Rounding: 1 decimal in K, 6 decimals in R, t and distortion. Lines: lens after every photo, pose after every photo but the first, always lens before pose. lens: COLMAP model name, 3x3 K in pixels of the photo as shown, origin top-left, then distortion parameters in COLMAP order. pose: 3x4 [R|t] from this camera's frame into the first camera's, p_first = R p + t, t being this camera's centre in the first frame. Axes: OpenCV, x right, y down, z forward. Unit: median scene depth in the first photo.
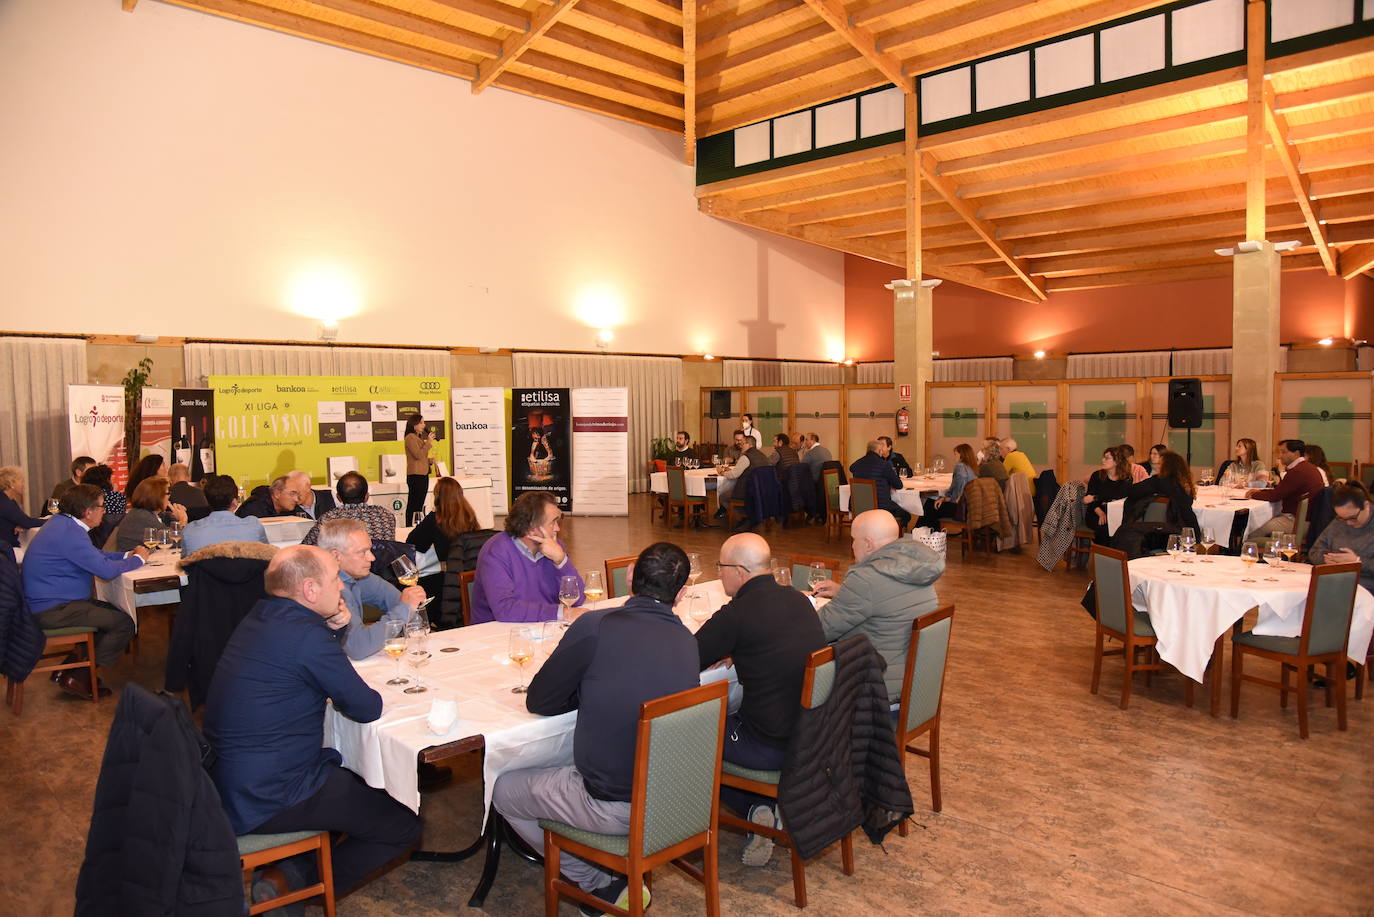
lens RADIAL K [[977.6, 0, 687.2], [0, 977.6, 440.4], [0, 0, 1]] dist [-0.080359, 0.041202]
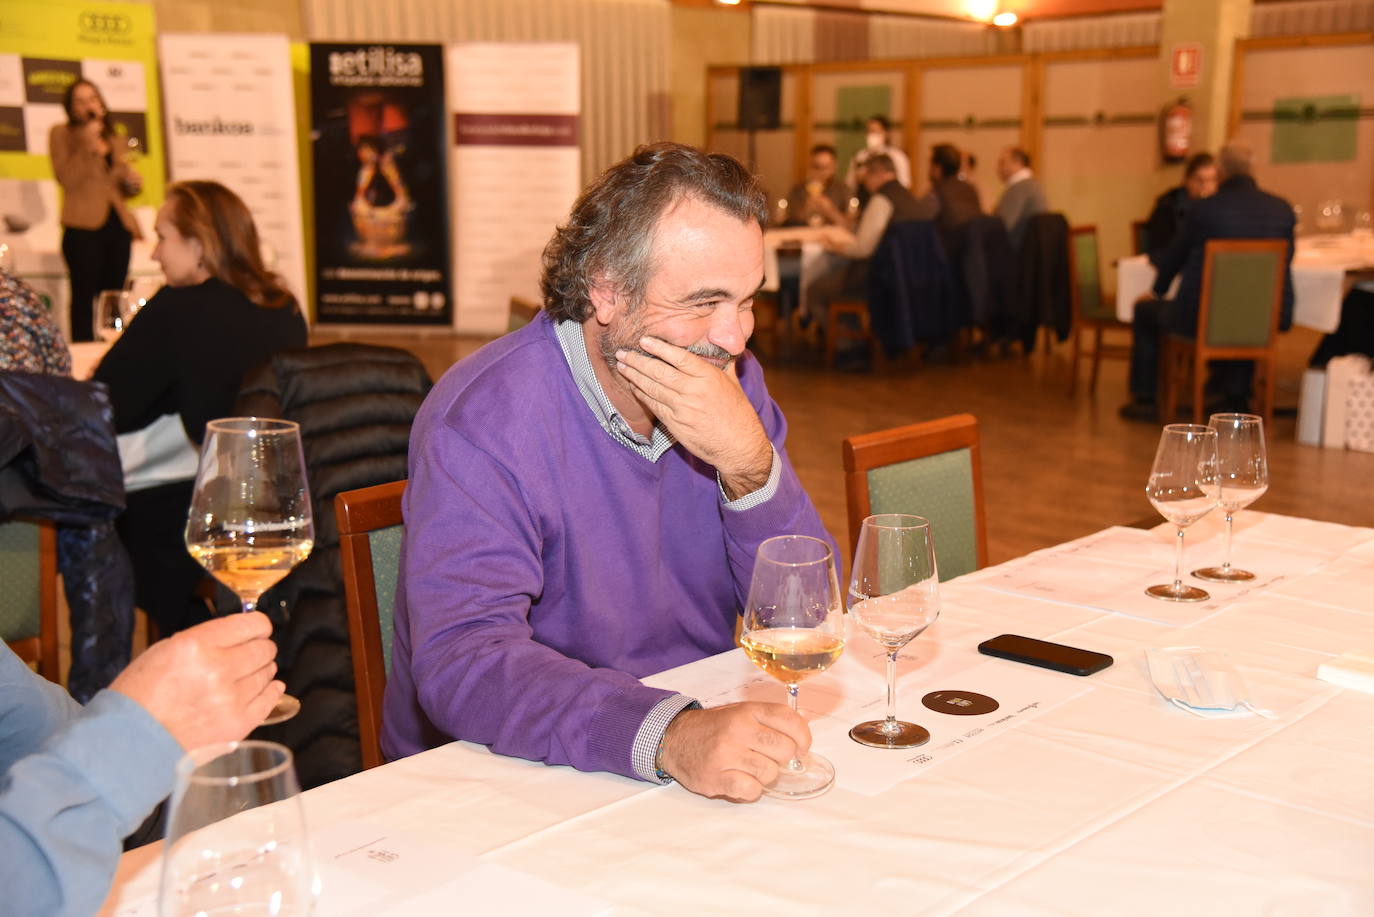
lens RADIAL K [[1759.3, 0, 691.1], [0, 1759.3, 435.5], [0, 0, 1]] dist [0.247746, 0.000000]
pose [[0.998495, 0.001293, 0.054829, -0.053311], [-0.008097, 0.992242, 0.124057, 0.020308], [-0.054243, -0.124314, 0.990759, 0.177139]]
